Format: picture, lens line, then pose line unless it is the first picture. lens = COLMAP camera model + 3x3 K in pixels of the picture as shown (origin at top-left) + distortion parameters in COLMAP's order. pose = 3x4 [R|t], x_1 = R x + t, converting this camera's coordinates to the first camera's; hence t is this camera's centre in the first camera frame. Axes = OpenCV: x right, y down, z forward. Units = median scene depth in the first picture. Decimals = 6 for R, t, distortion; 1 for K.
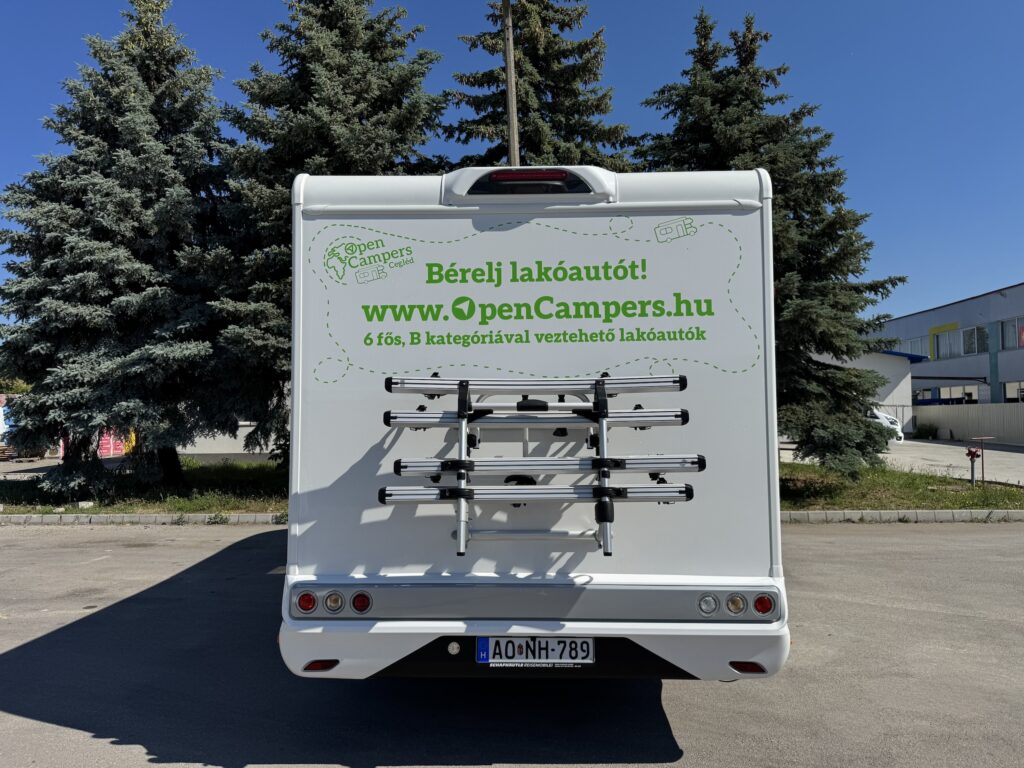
lens RADIAL K [[721.2, 0, 510.3], [0, 721.2, 385.6], [0, 0, 1]] dist [0.008566, -0.011855]
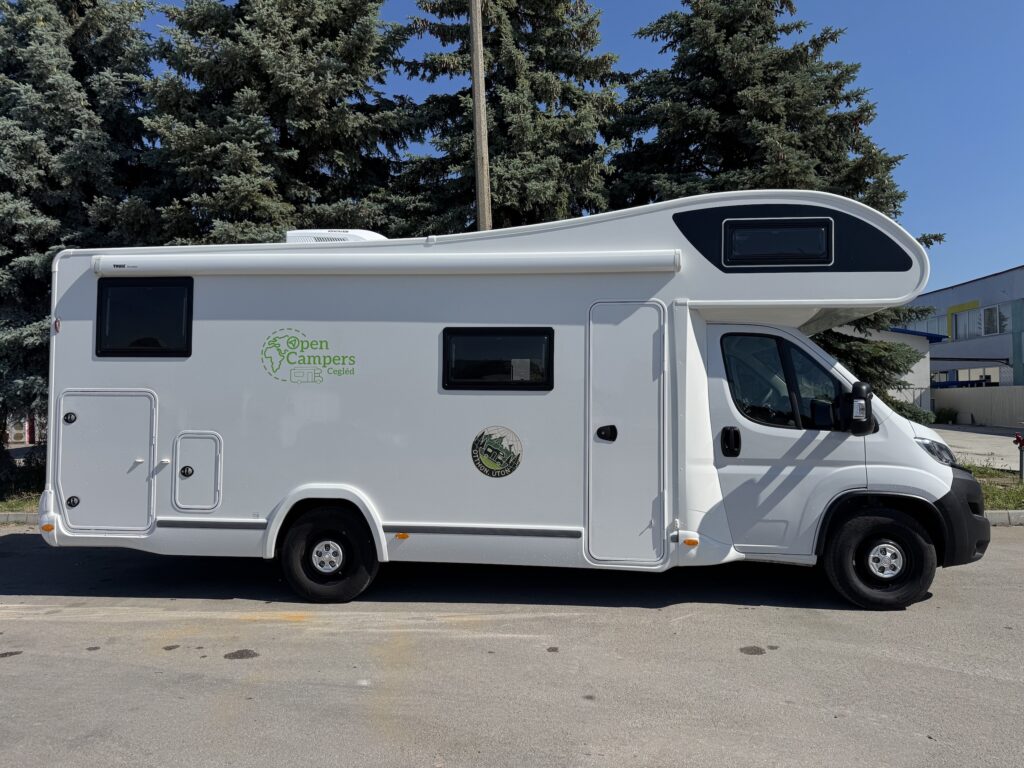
lens RADIAL K [[721.2, 0, 510.3], [0, 721.2, 385.6], [0, 0, 1]] dist [0.008566, -0.011855]
pose [[0.999957, 0.000108, -0.009279, 0.046535], [0.000091, 0.999770, 0.021431, 0.011096], [0.009279, -0.021431, 0.999727, 0.146609]]
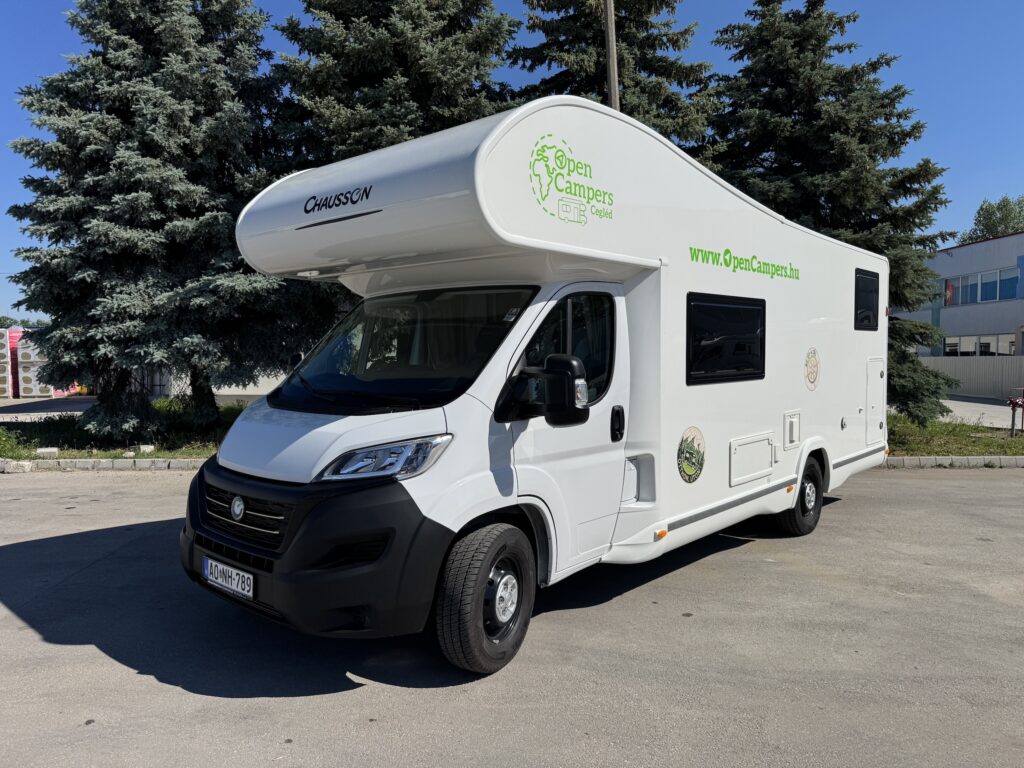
lens RADIAL K [[723.0, 0, 514.0], [0, 723.0, 384.7], [0, 0, 1]] dist [-0.001285, -0.002793]
pose [[0.992912, 0.013650, 0.118064, -0.218550], [-0.022397, 0.997075, 0.073080, 0.005689], [-0.116721, -0.075206, 0.990313, 0.036050]]
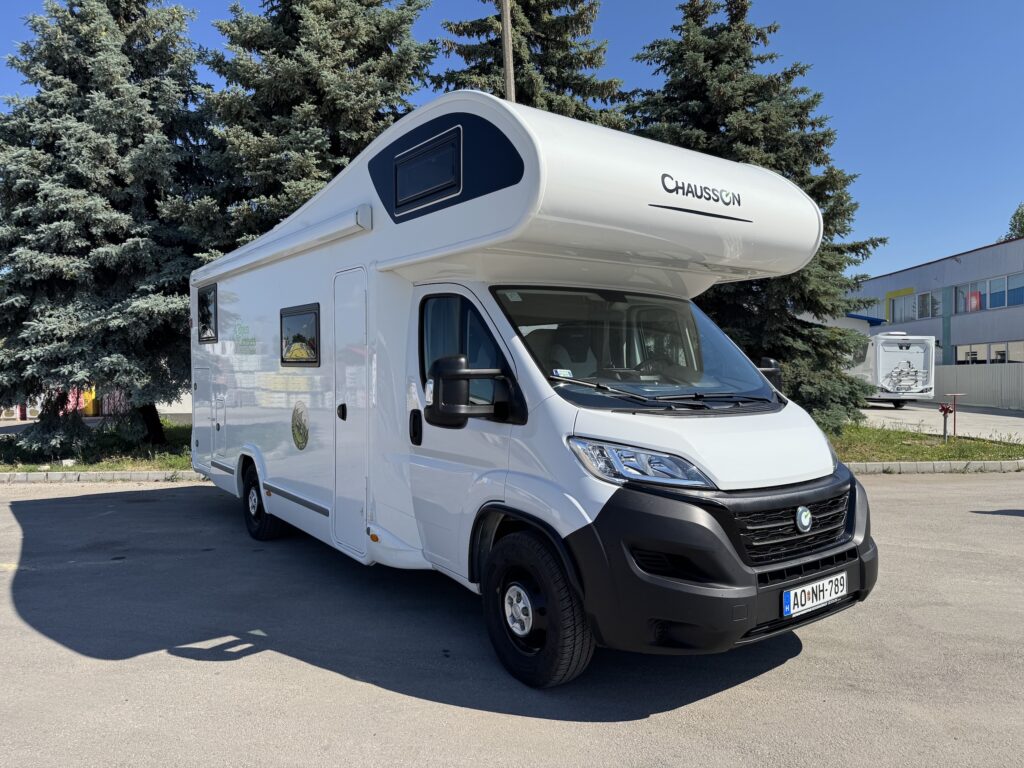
lens RADIAL K [[721.5, 0, 513.8], [0, 721.5, 387.1], [0, 0, 1]] dist [0.003186, -0.006426]
pose [[0.998064, 0.000339, 0.062188, -0.048338], [-0.003618, 0.998608, 0.052616, 0.009403], [-0.062084, -0.052739, 0.996677, -0.000086]]
